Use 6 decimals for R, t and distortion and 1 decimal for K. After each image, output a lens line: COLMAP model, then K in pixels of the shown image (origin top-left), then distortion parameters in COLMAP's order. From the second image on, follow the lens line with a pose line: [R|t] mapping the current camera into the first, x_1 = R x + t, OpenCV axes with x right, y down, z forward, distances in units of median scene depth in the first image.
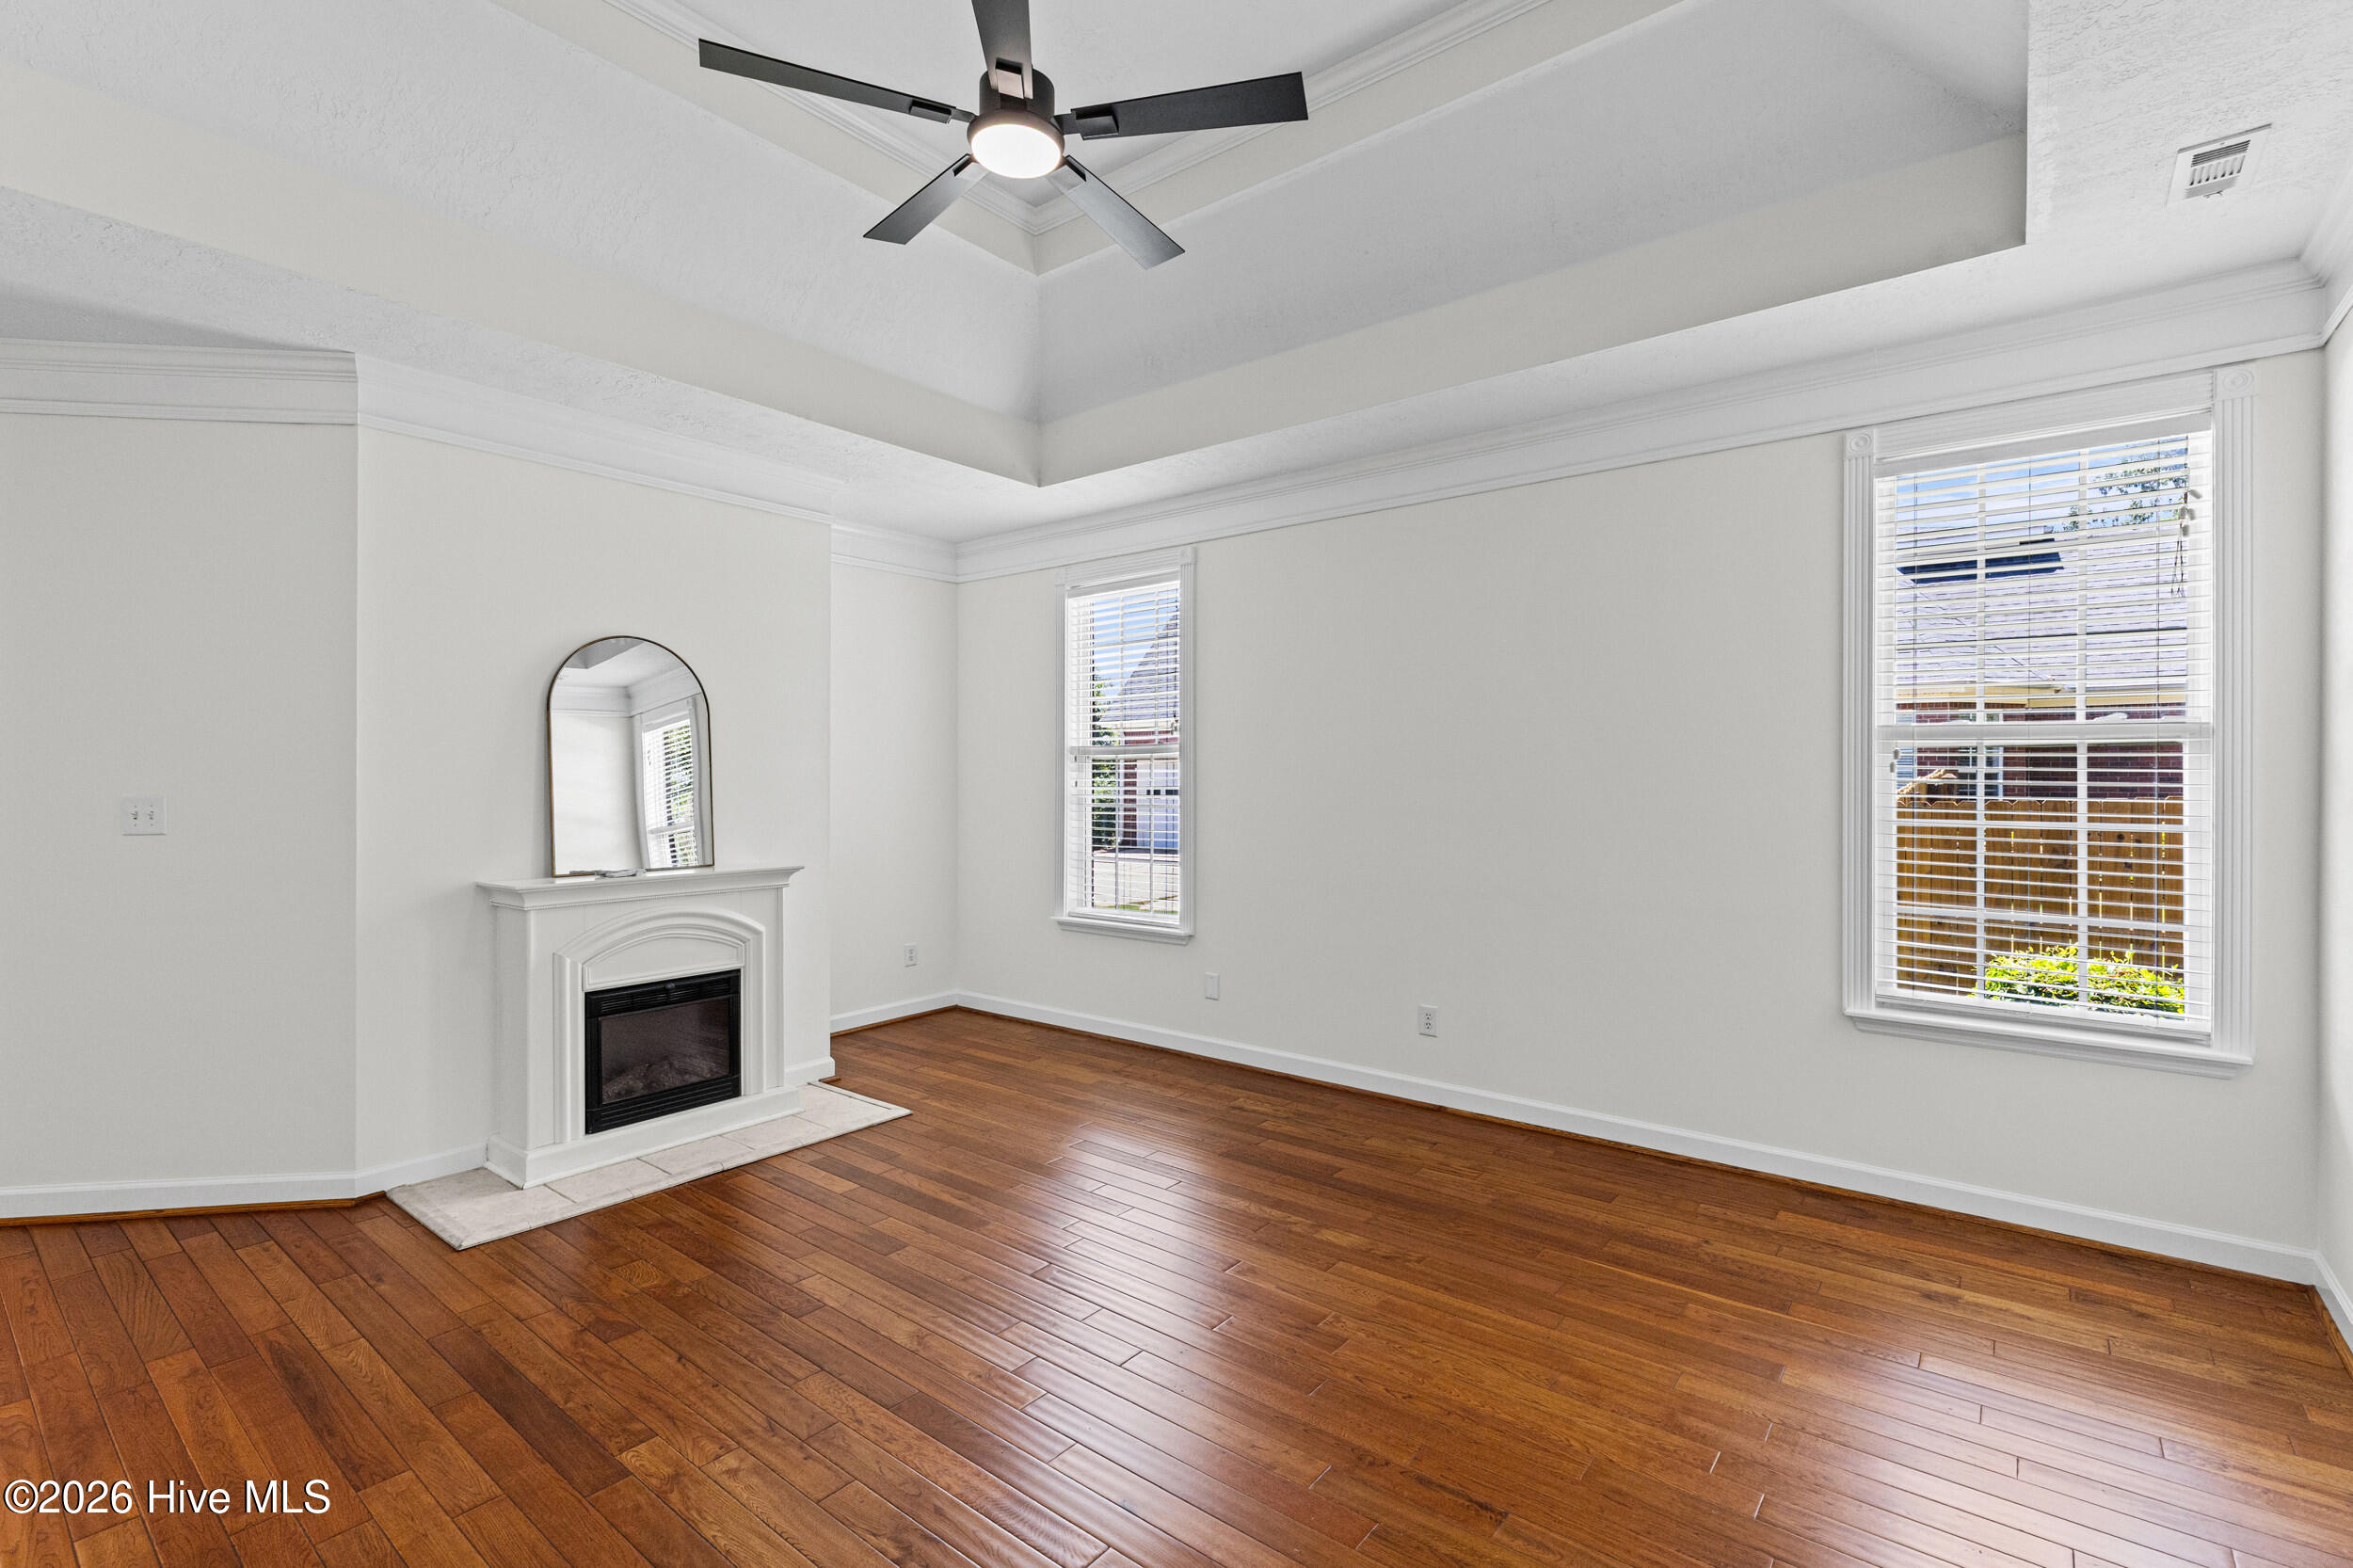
lens RADIAL K [[1061.6, 0, 1177.2], [0, 1061.6, 782.4], [0, 0, 1]] dist [0.012955, -0.000440]
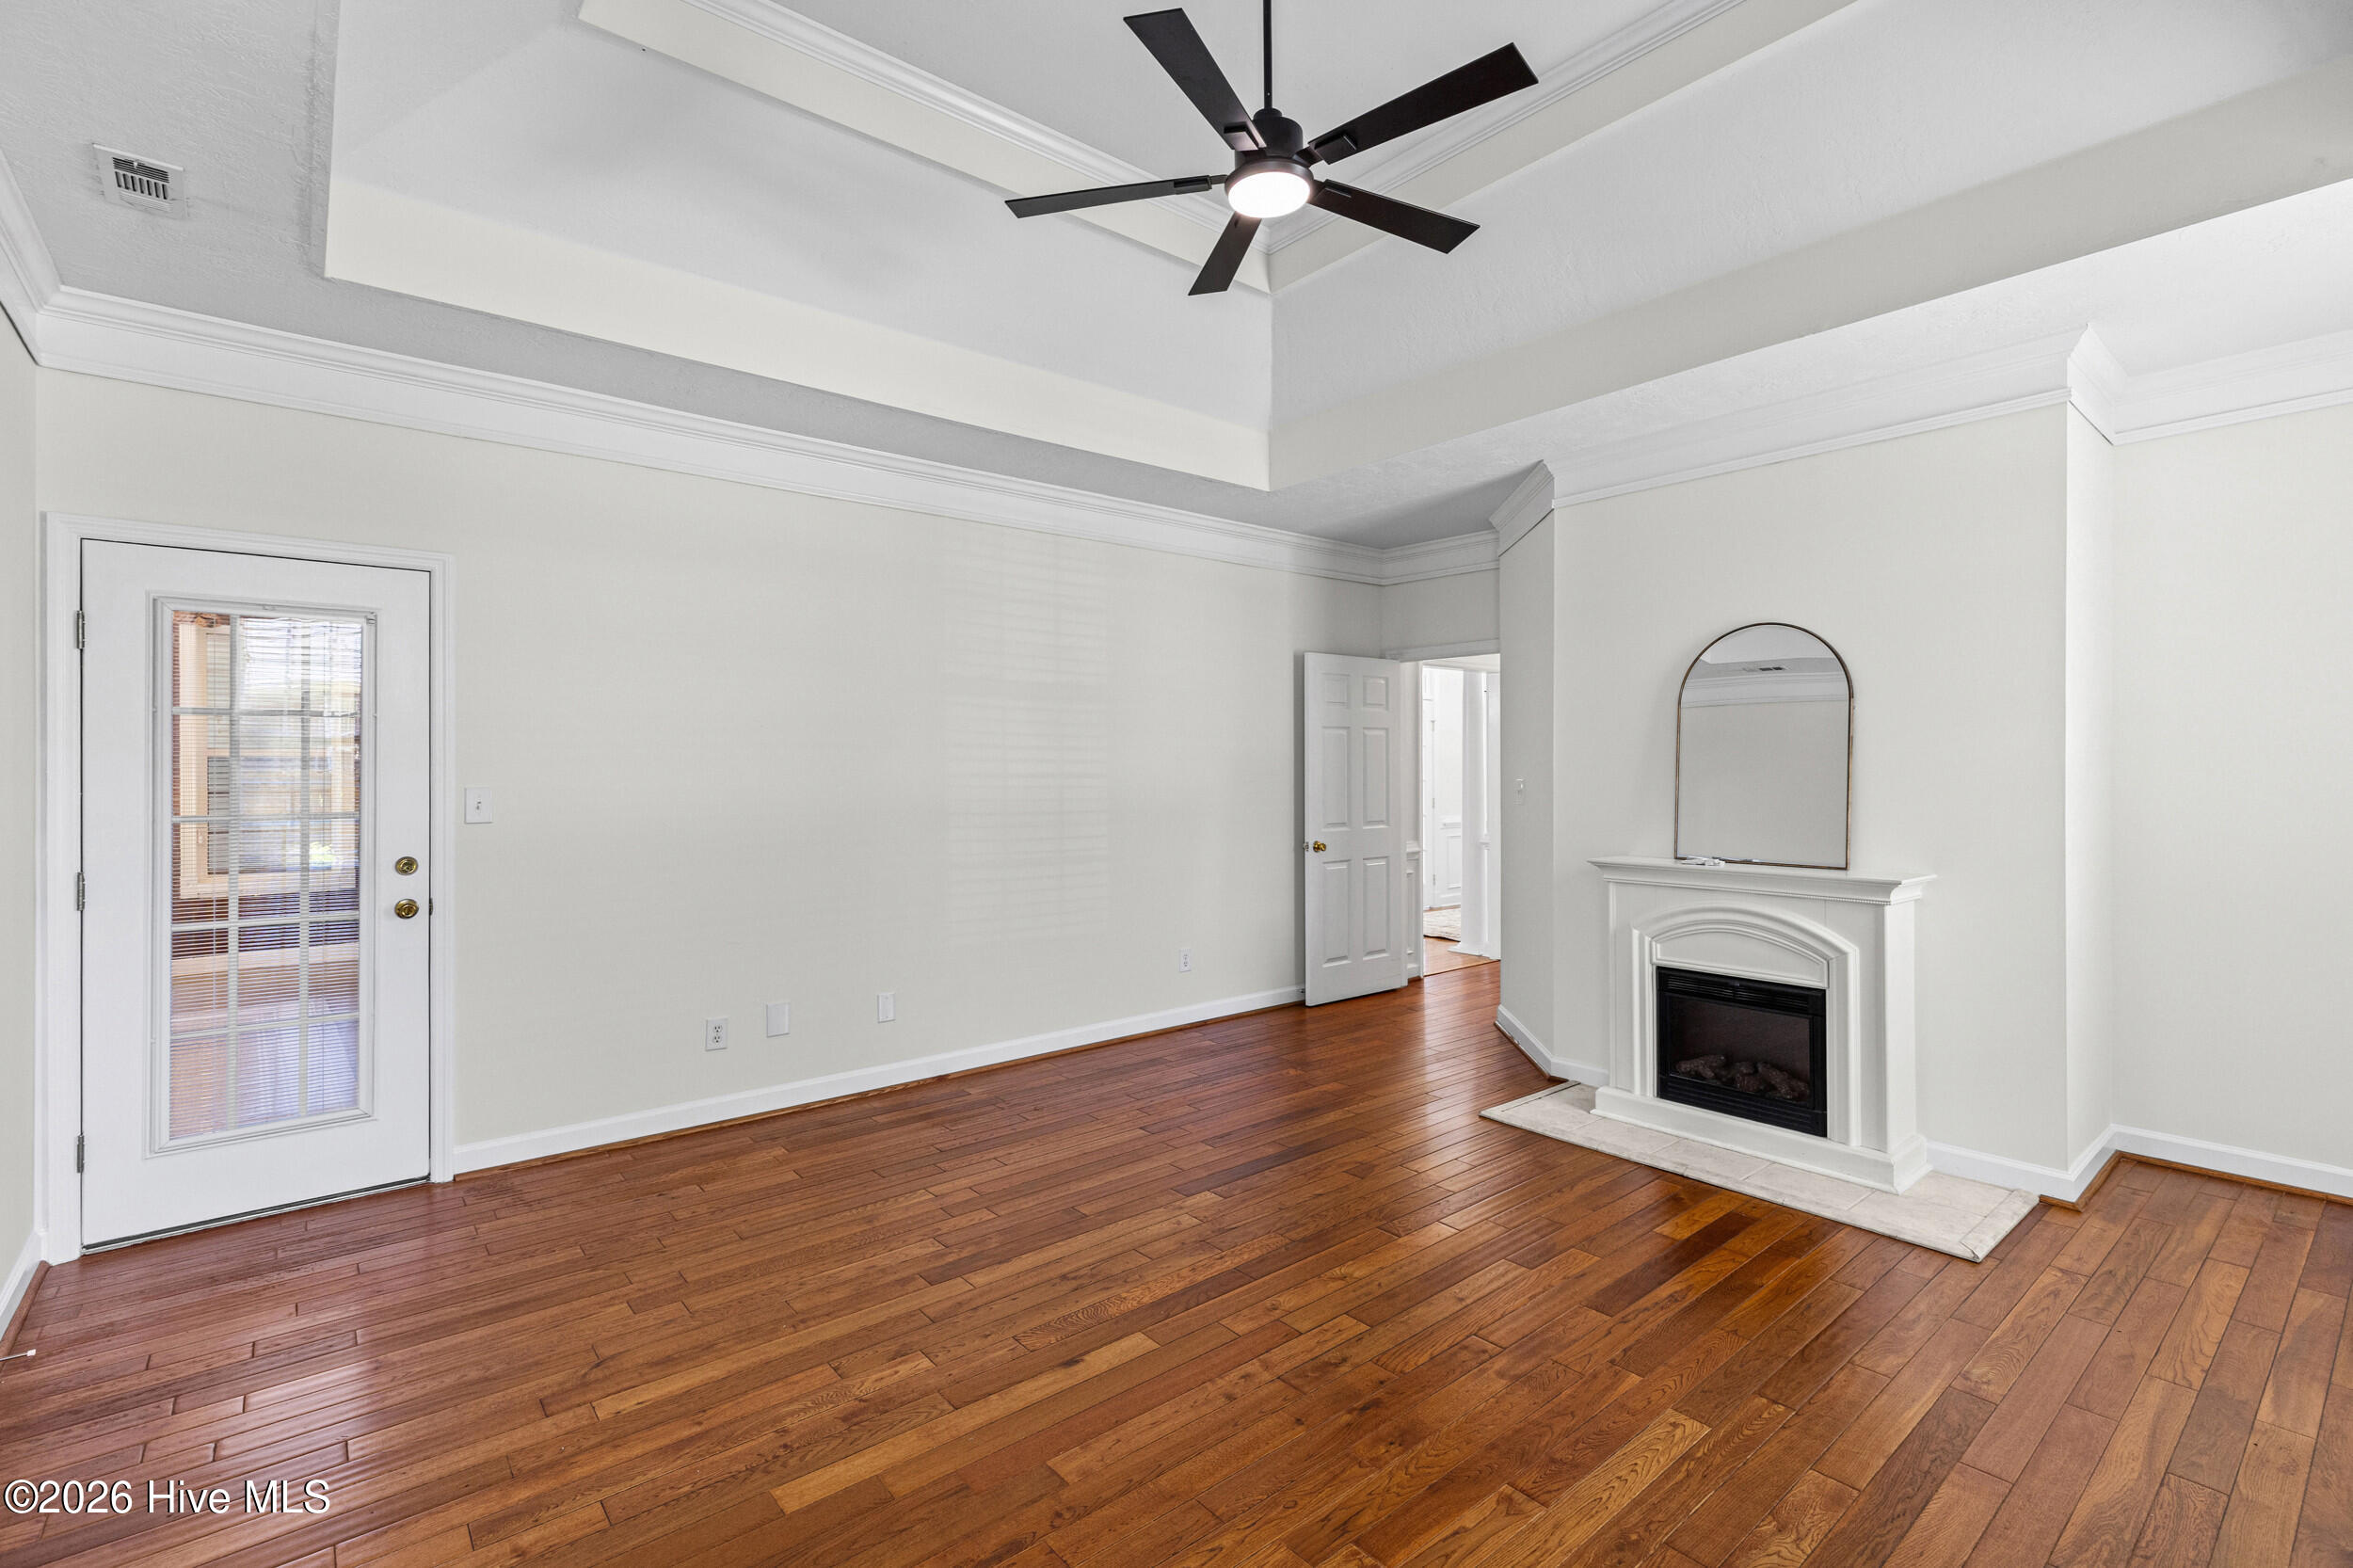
lens RADIAL K [[1061.6, 0, 1172.8], [0, 1061.6, 774.4], [0, 0, 1]] dist [0.012955, -0.000440]
pose [[-0.202848, 0.005097, -0.979197, 0.569236], [-0.001207, 0.999984, 0.005455, -0.004105], [0.979209, 0.002288, -0.202839, 0.686362]]
